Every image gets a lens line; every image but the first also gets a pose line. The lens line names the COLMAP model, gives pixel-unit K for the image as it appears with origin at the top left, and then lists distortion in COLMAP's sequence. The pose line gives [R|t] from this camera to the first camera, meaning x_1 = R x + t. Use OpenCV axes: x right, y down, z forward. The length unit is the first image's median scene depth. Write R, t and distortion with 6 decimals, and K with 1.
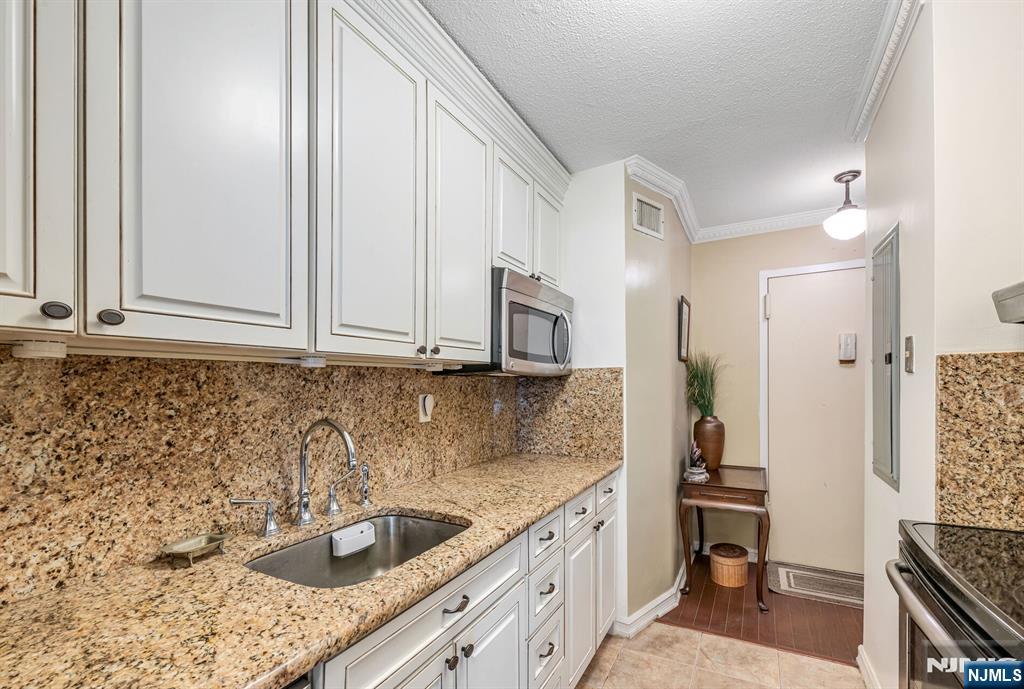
lens RADIAL K [[422.3, 0, 510.1], [0, 422.3, 383.8], [0, 0, 1]] dist [0.000360, -0.000503]
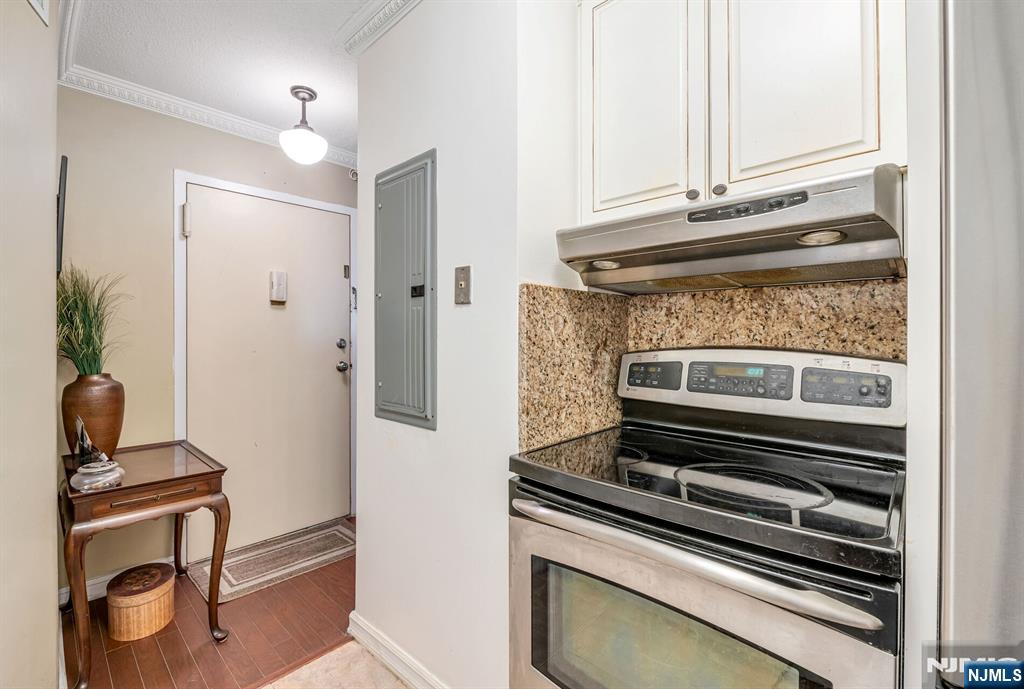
lens RADIAL K [[452.6, 0, 510.0], [0, 452.6, 339.7], [0, 0, 1]] dist [-0.000814, -0.000358]
pose [[0.250747, 0.007883, 0.968020, -0.032727], [-0.010430, 0.999931, -0.005441, 0.062483], [-0.967996, -0.008732, 0.250812, 0.658066]]
